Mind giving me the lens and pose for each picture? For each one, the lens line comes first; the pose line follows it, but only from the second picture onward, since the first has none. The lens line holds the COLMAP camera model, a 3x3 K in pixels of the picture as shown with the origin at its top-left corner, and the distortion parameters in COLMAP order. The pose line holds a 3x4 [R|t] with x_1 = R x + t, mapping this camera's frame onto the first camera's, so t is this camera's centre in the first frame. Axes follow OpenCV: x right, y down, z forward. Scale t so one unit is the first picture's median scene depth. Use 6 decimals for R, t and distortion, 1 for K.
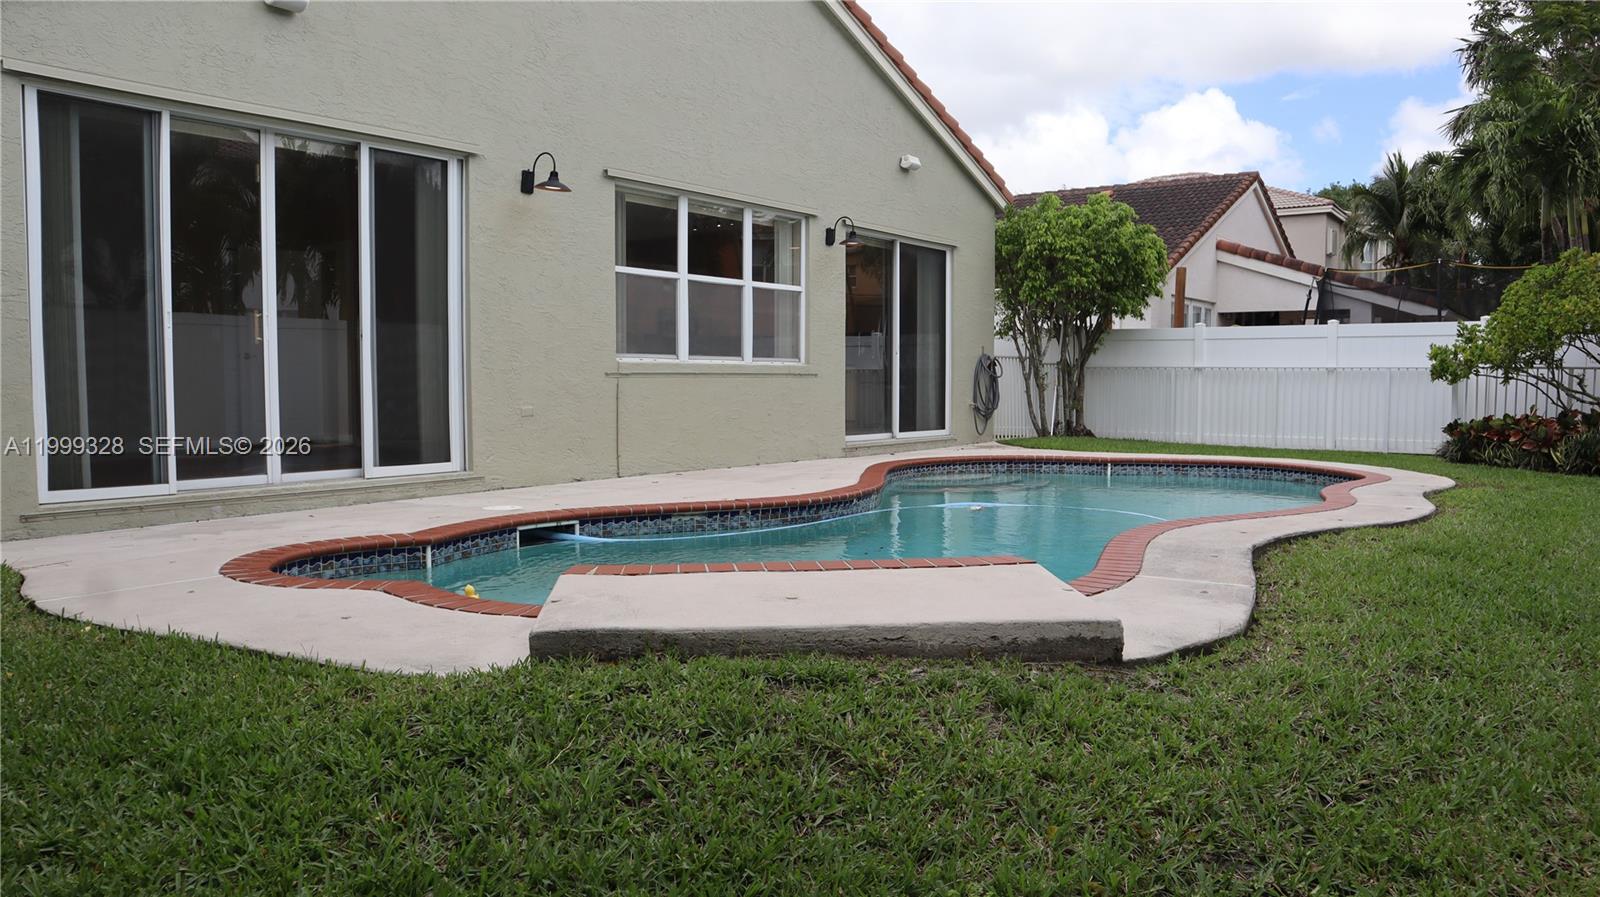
lens RADIAL K [[1111.4, 0, 797.9], [0, 1111.4, 457.3], [0, 0, 1]] dist [-0.100861, 0.038069]
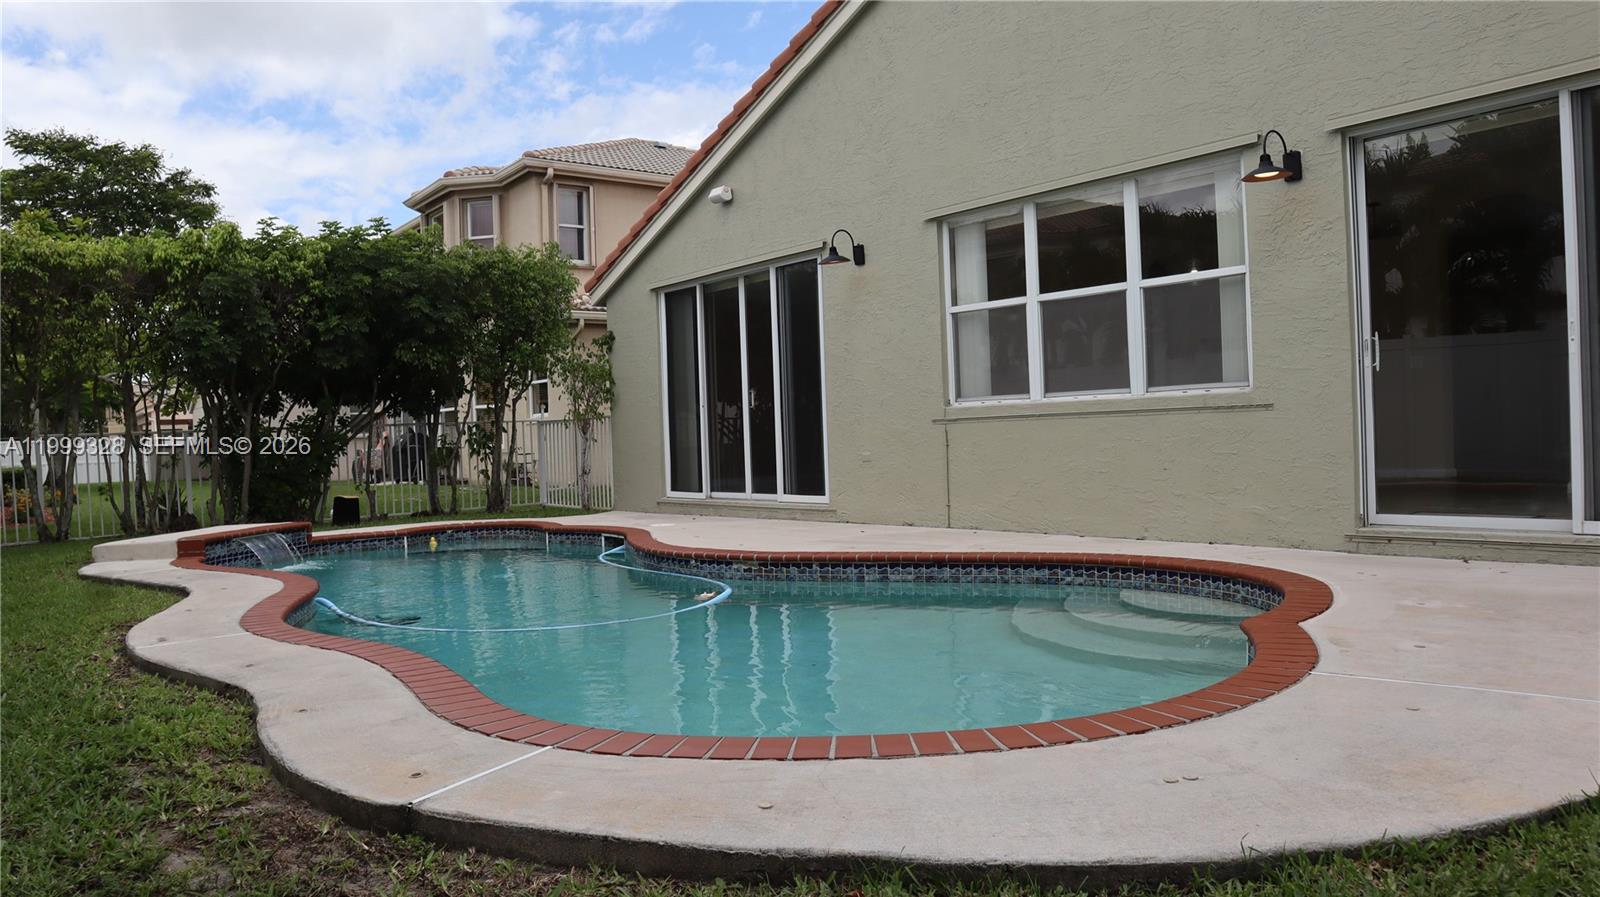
lens RADIAL K [[1111.4, 0, 799.6], [0, 1111.4, 451.8], [0, 0, 1]] dist [-0.100861, 0.038069]
pose [[-0.243370, 0.022672, -0.969669, 0.759564], [-0.032672, 0.998968, 0.031557, -0.070049], [0.969383, 0.039361, -0.242378, 1.051962]]
